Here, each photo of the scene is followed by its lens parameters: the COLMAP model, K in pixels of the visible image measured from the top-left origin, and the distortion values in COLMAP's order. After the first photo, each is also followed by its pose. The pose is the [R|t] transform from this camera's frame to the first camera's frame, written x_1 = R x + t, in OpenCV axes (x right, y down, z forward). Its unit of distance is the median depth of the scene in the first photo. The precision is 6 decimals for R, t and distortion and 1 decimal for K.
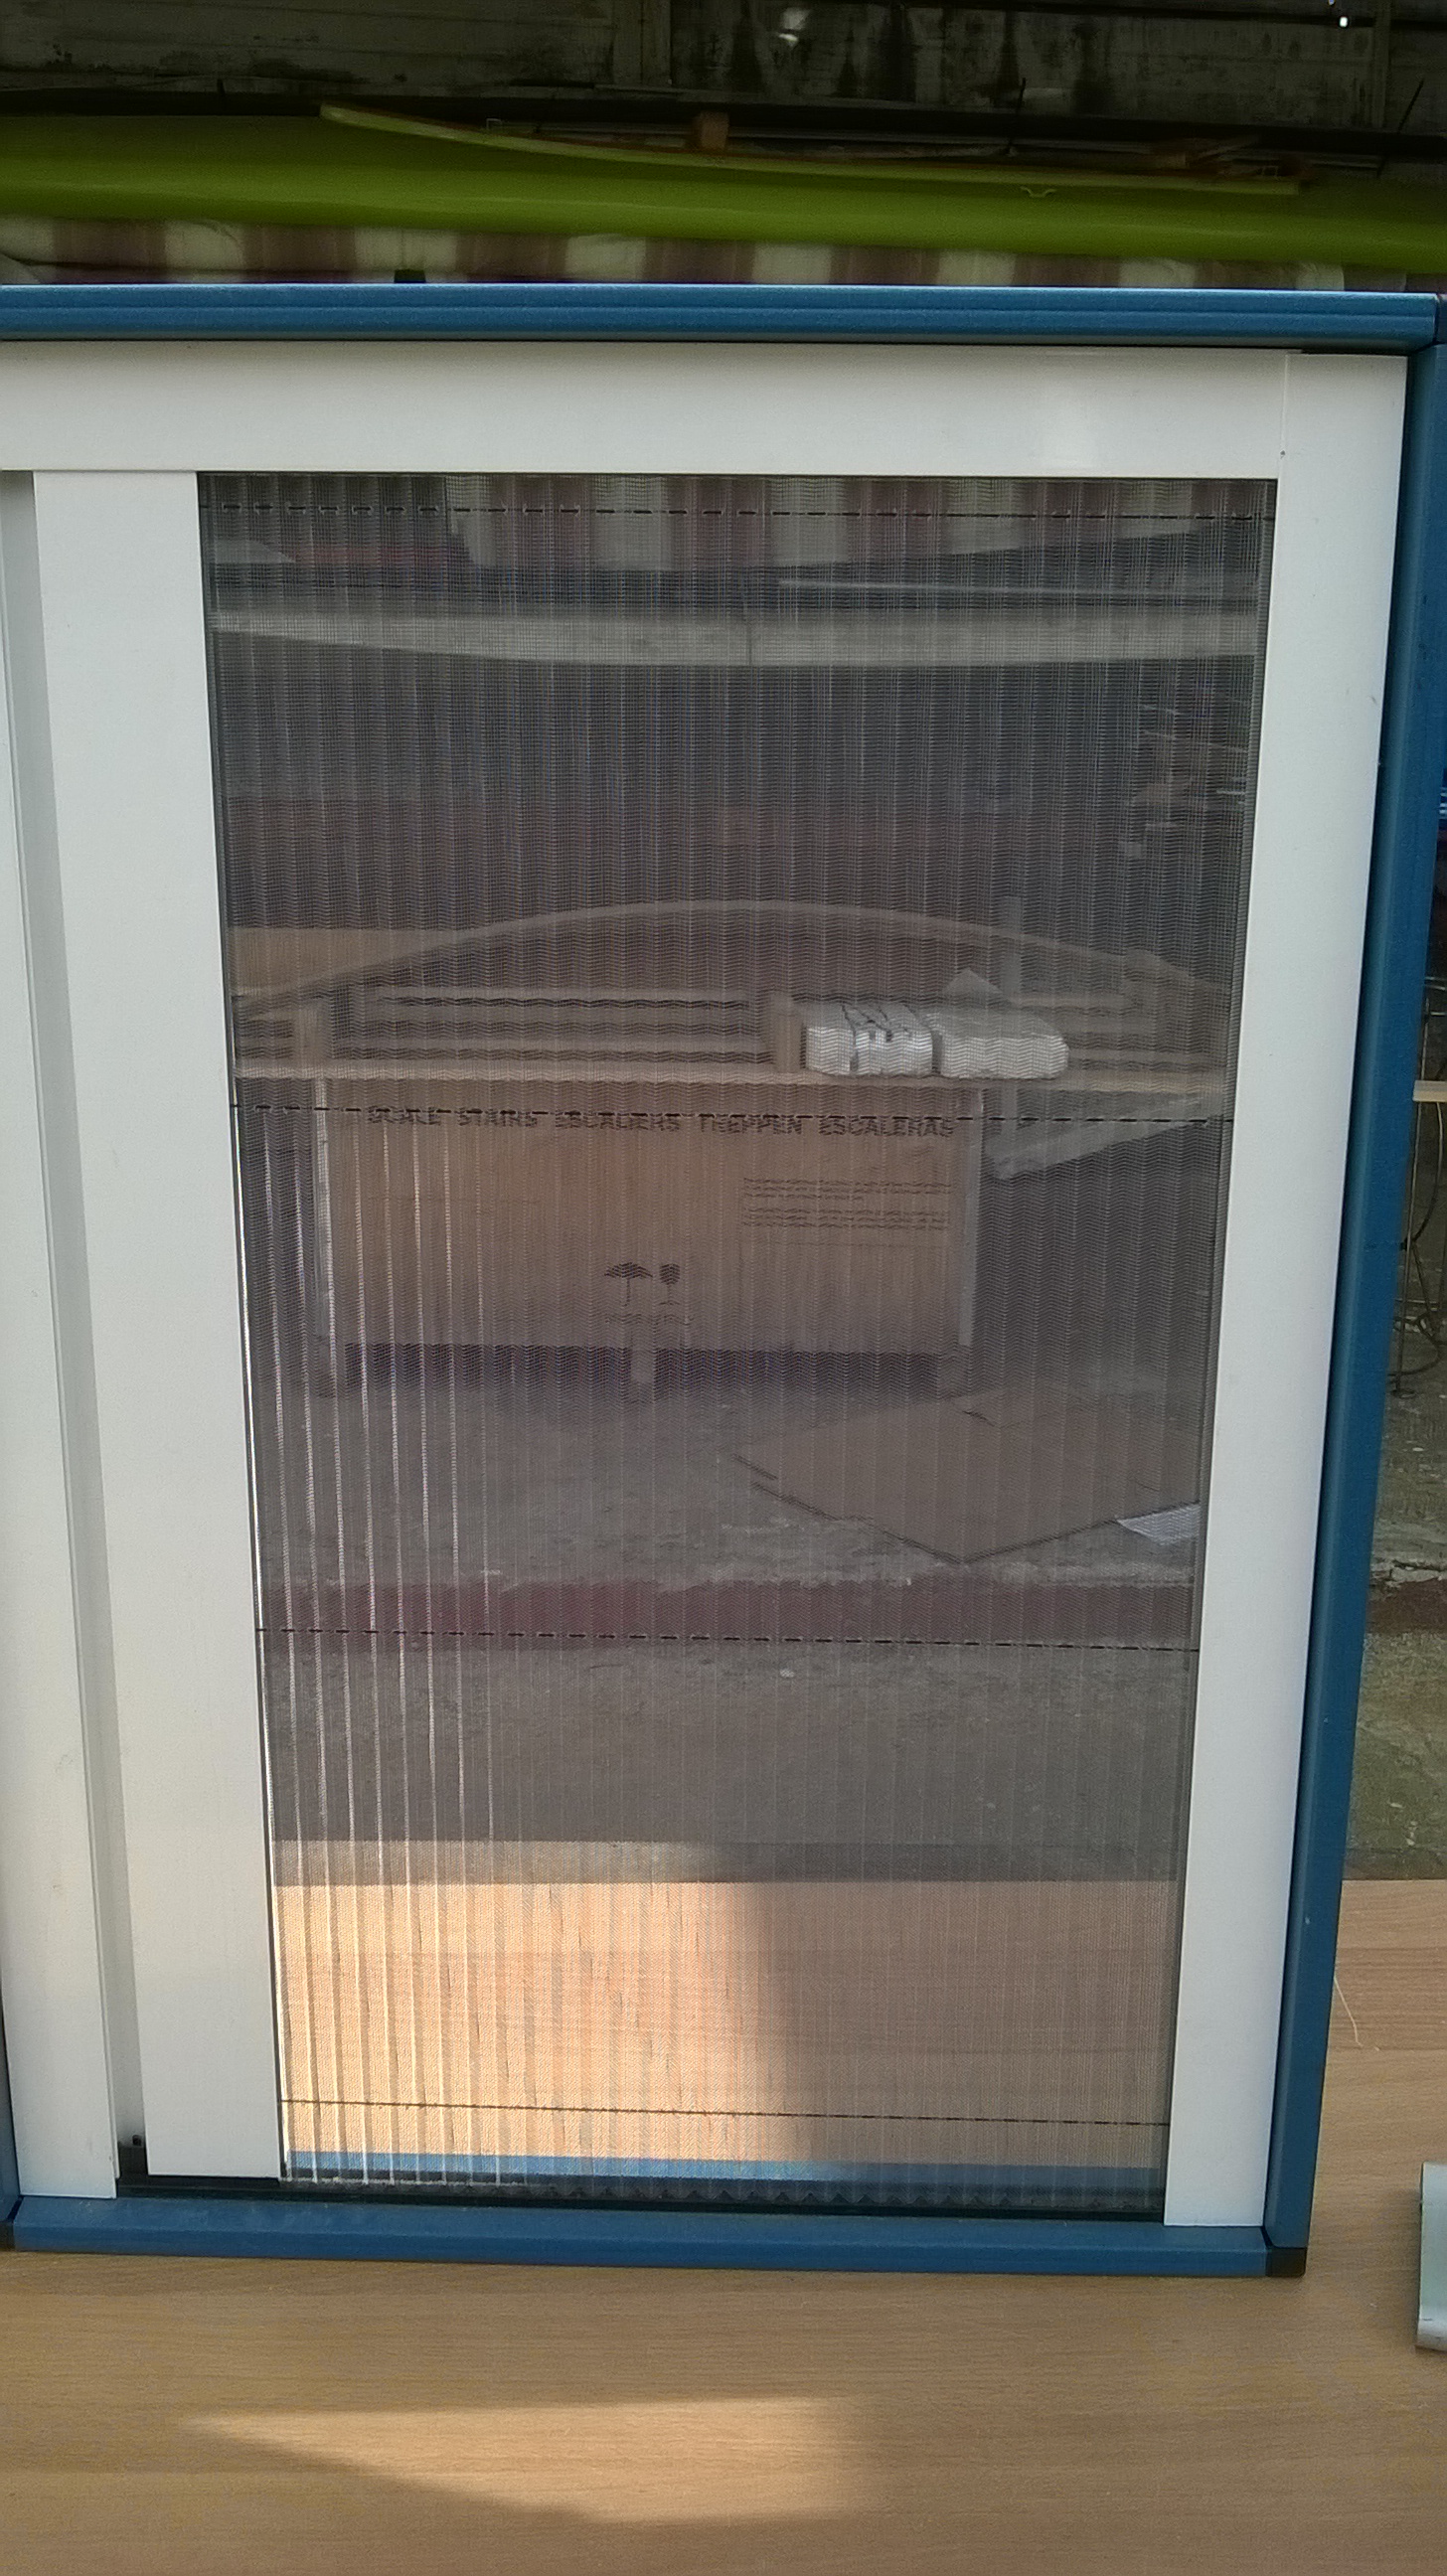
lens RADIAL K [[2290.3, 0, 683.9], [0, 2290.3, 1349.3], [0, 0, 1]] dist [0.038282, -0.150776]
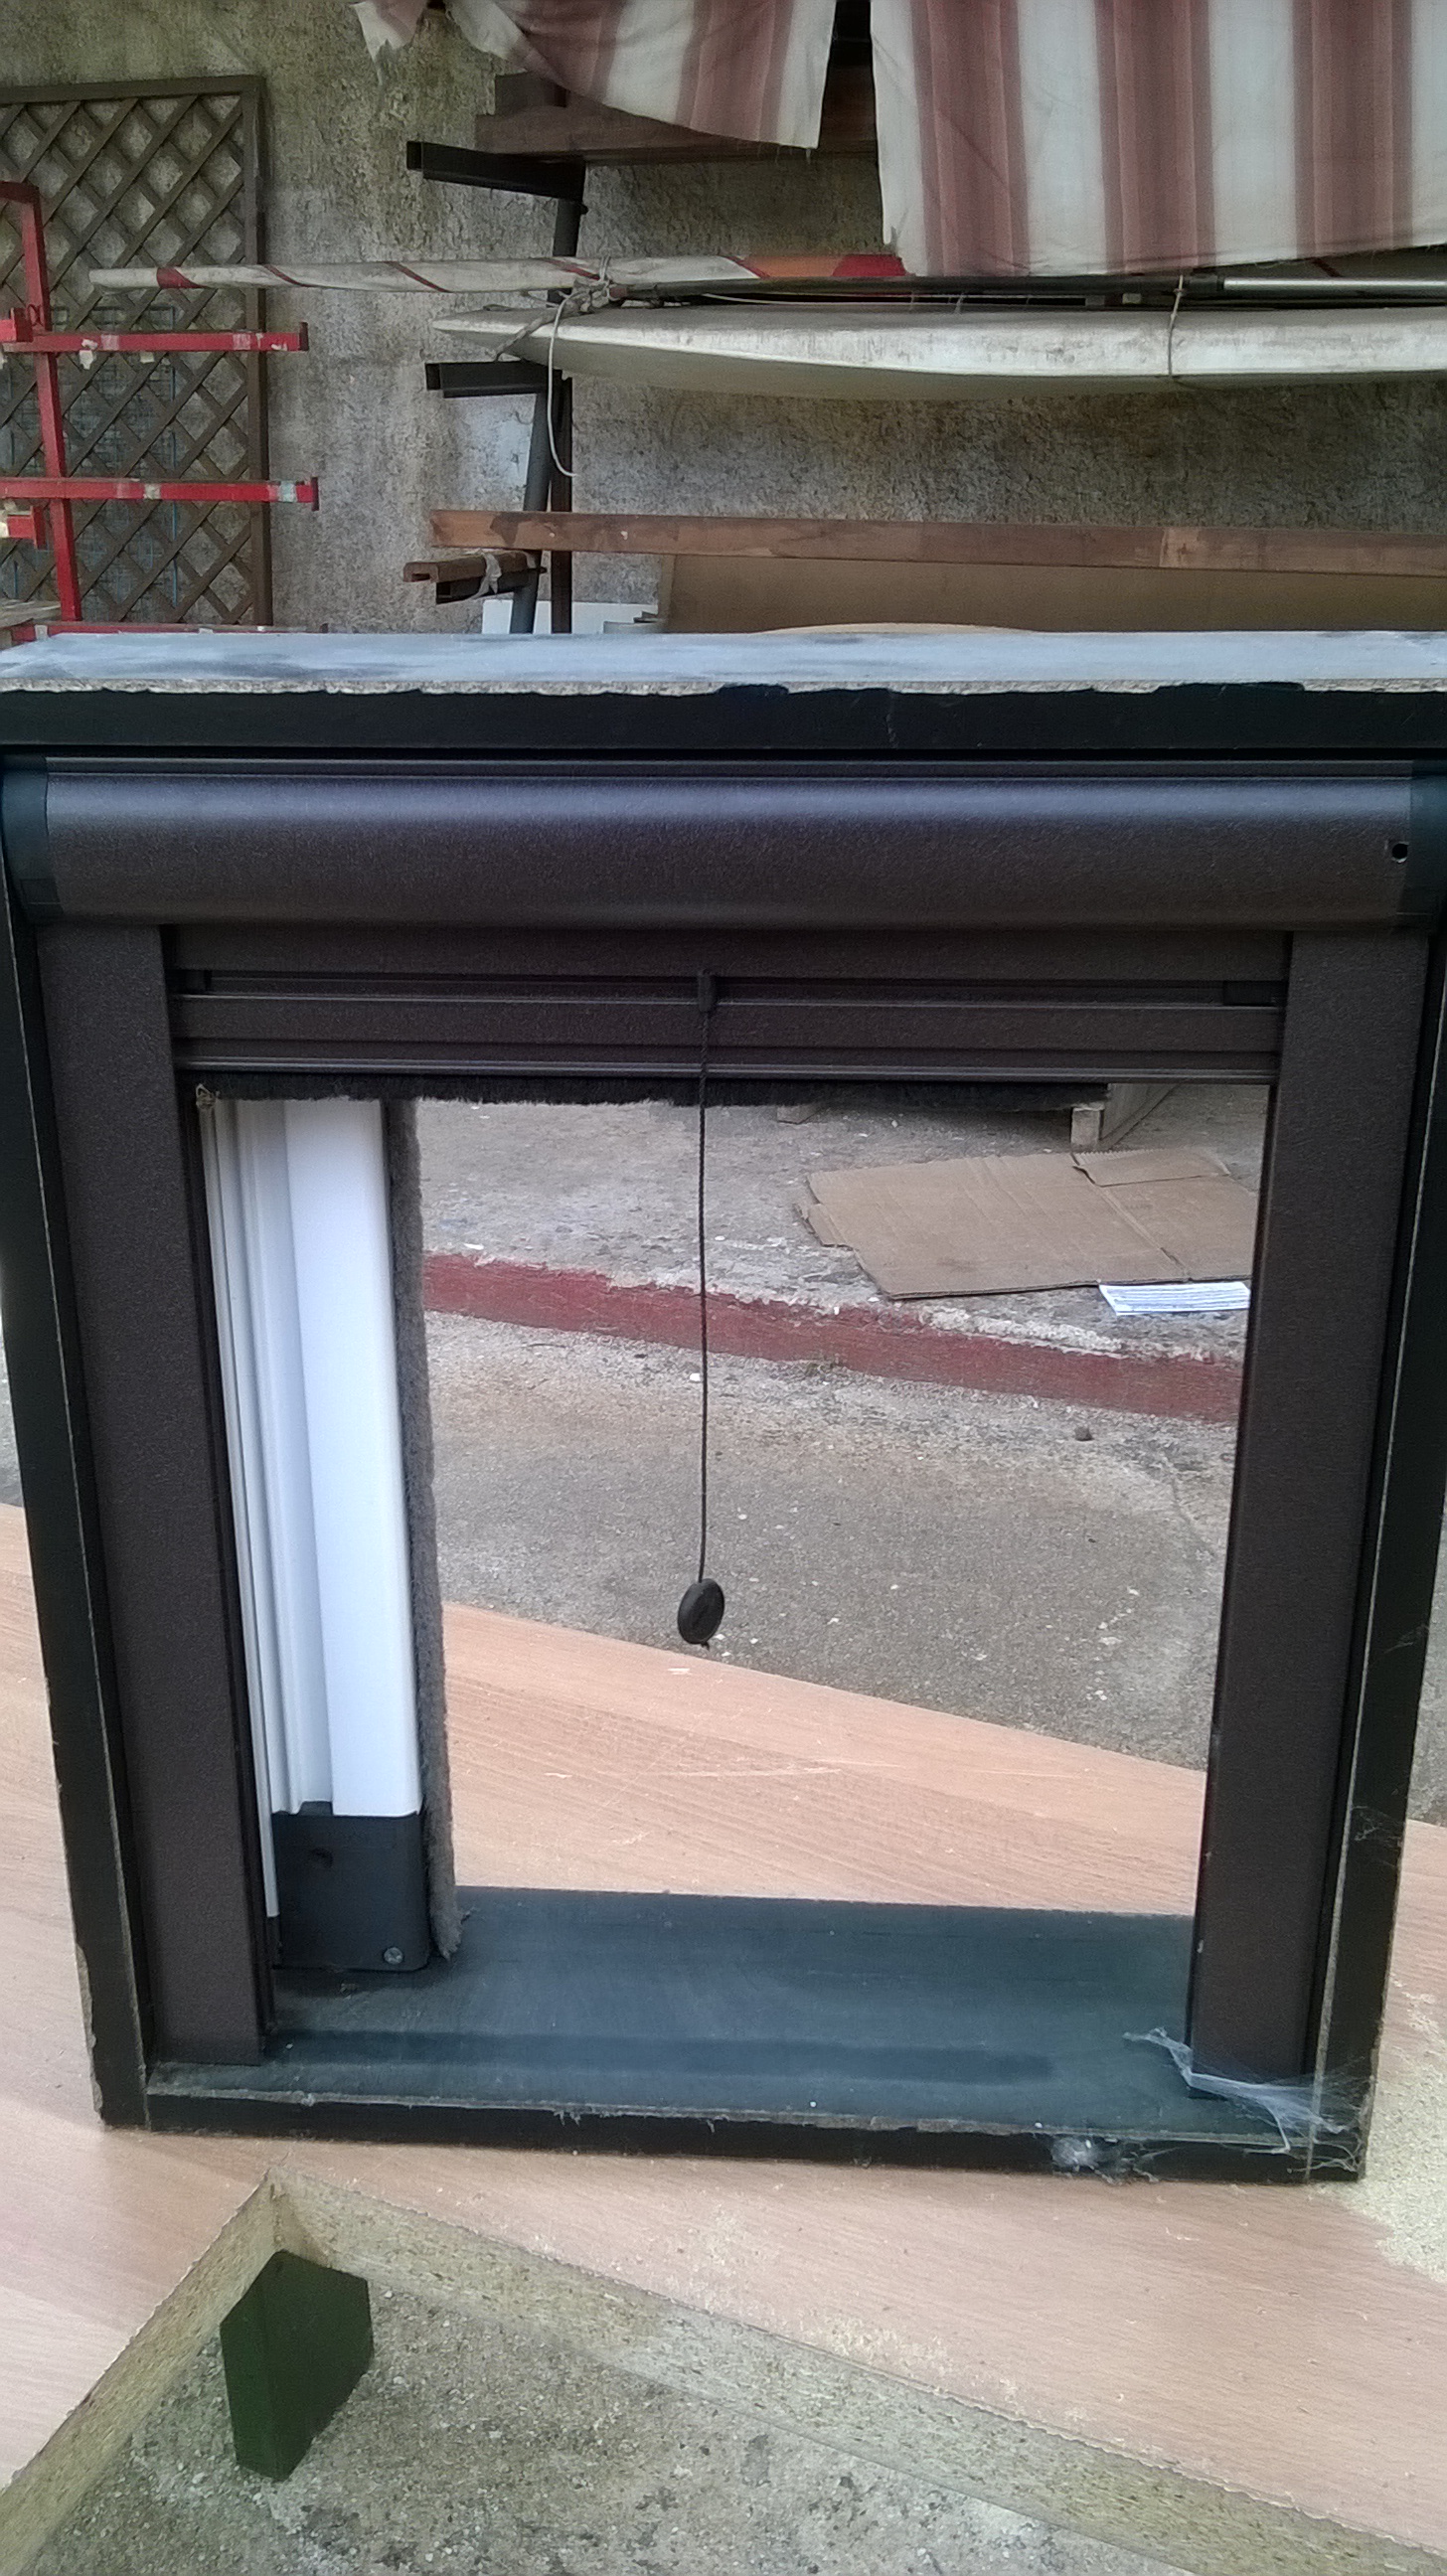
lens RADIAL K [[2305.6, 0, 644.4], [0, 2305.6, 1327.2], [0, 0, 1]] dist [0.043658, -0.162995]
pose [[0.901148, 0.144610, -0.408682, 0.379713], [-0.102033, 0.986990, 0.124256, -0.009107], [0.421334, -0.070274, 0.904179, 0.031342]]
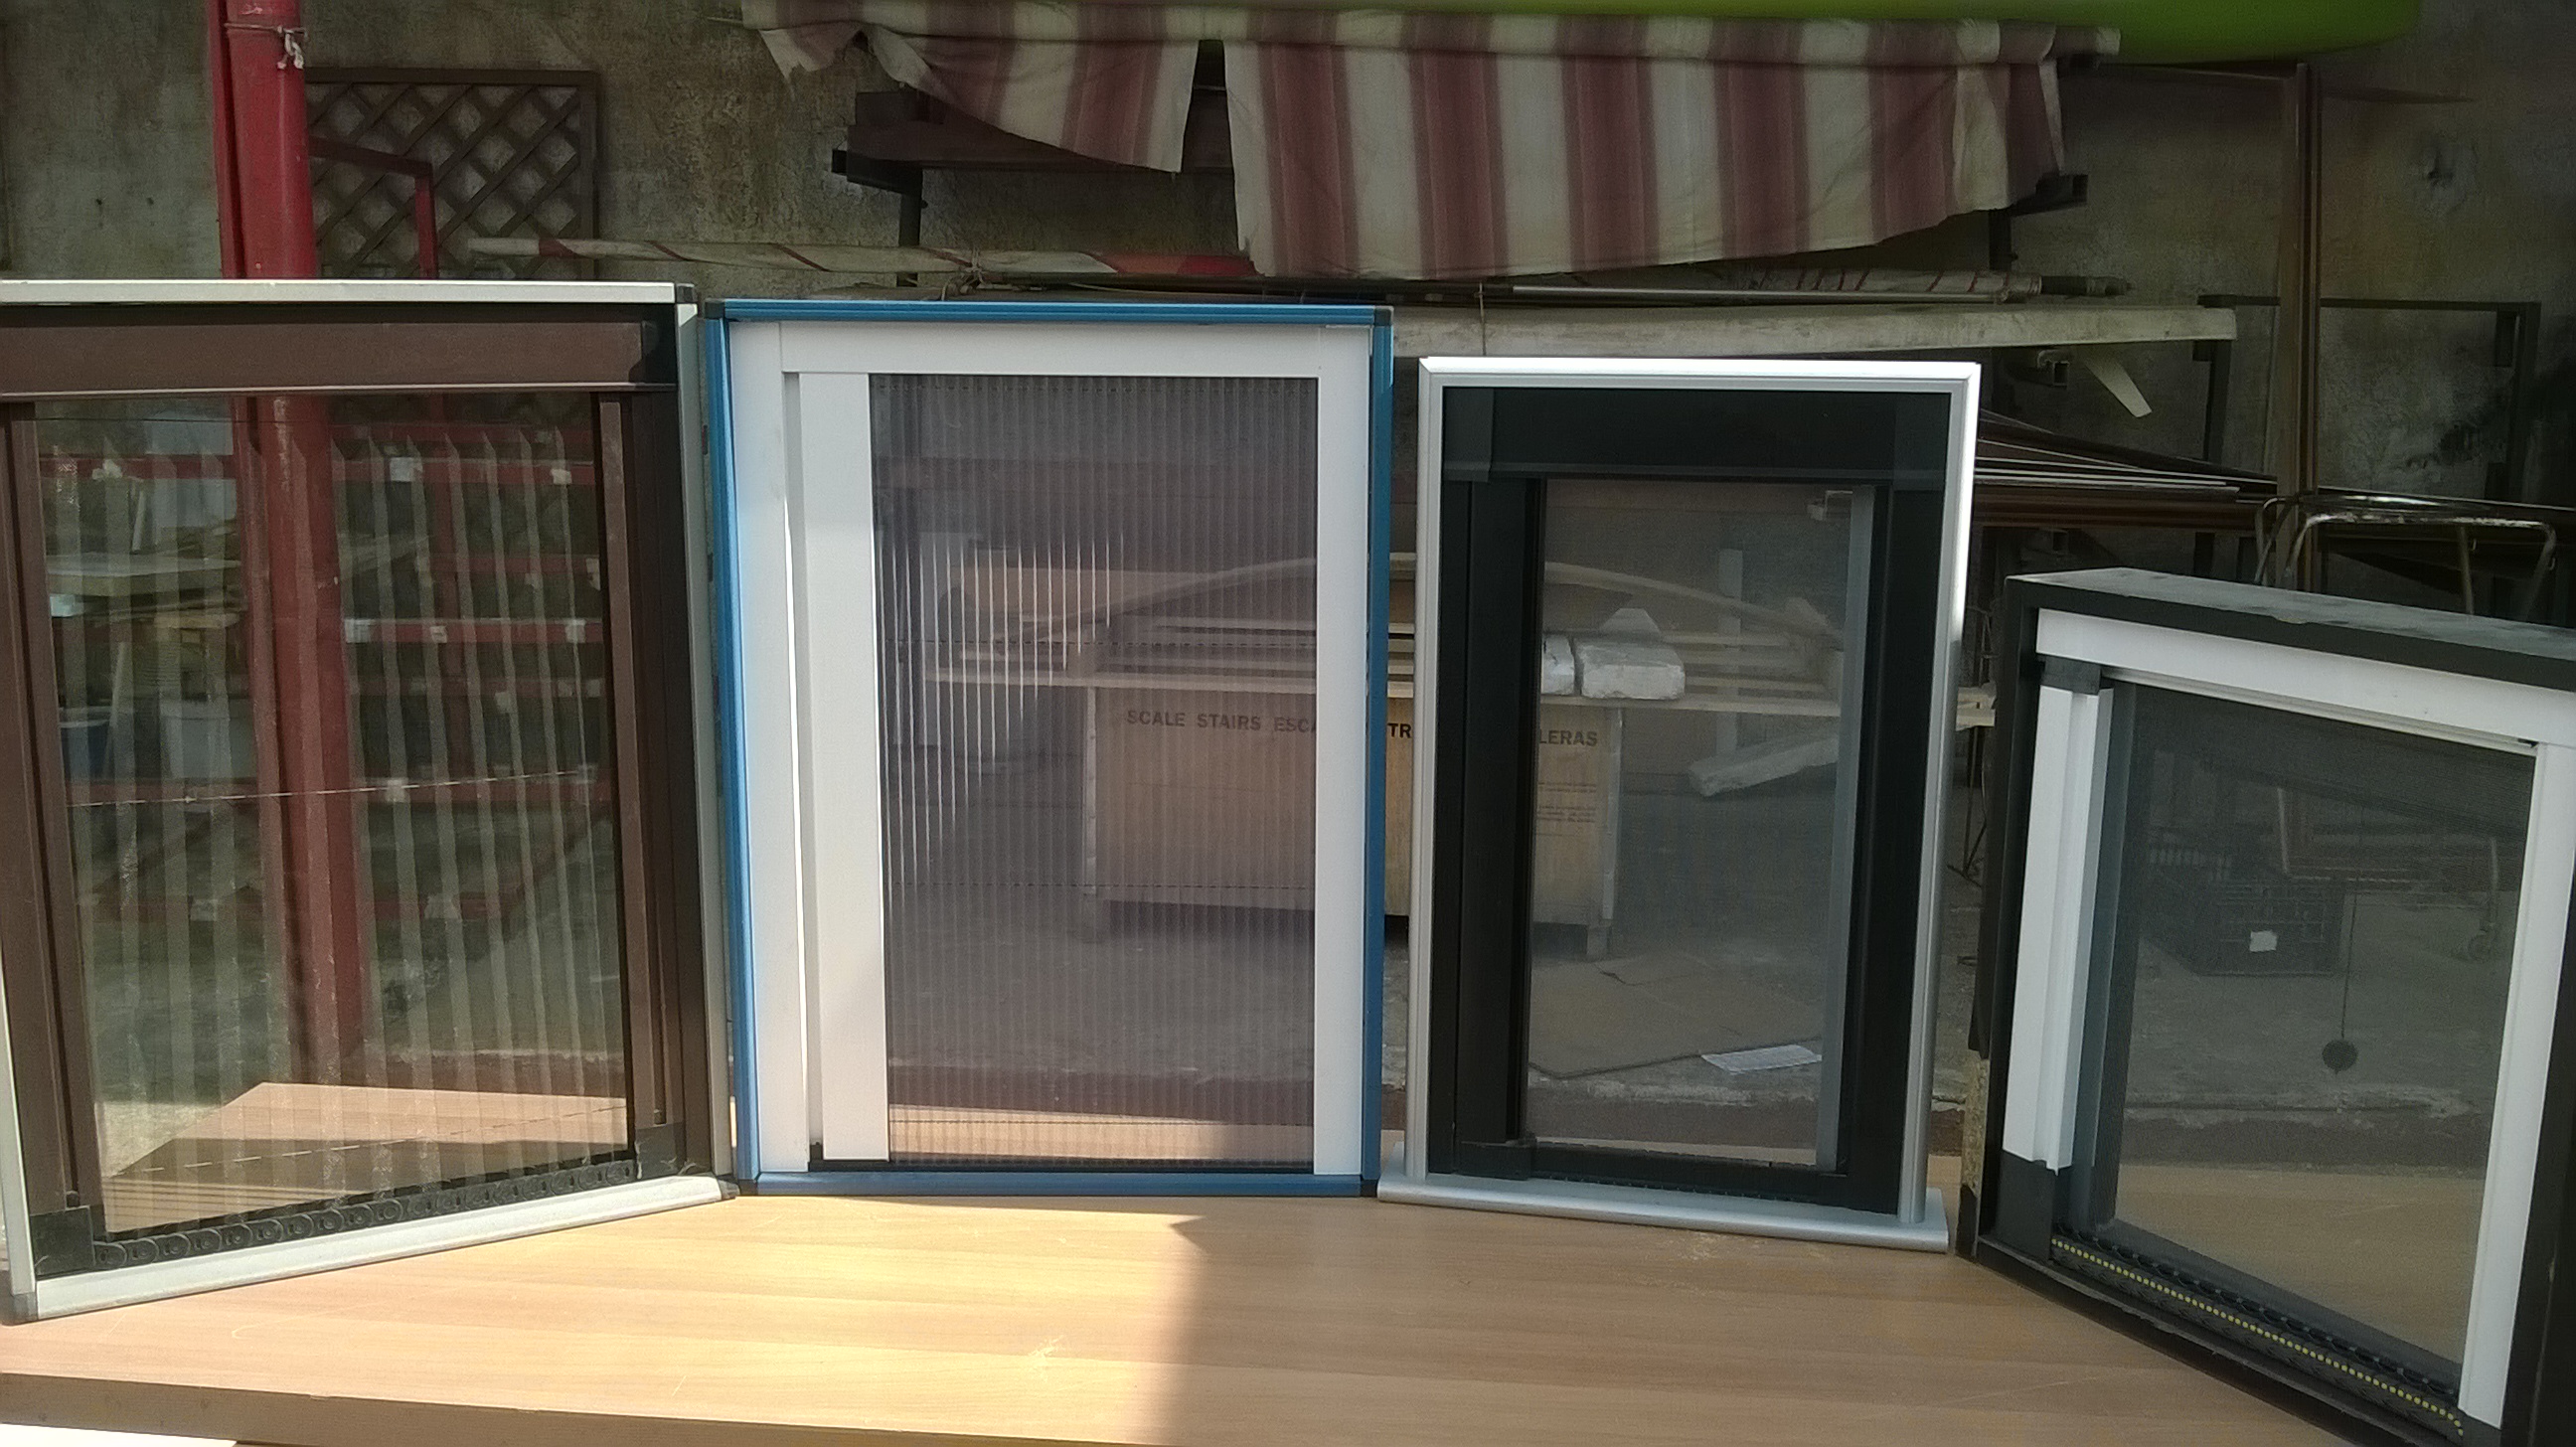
lens RADIAL K [[2305.6, 0, 1295.9], [0, 2305.6, 795.4], [0, 0, 1]] dist [0.043658, -0.162995]
pose [[0.992873, 0.026348, -0.116231, 0.104427], [-0.036104, 0.995924, -0.082653, 0.042503], [0.113580, 0.086260, 0.989777, -0.240289]]
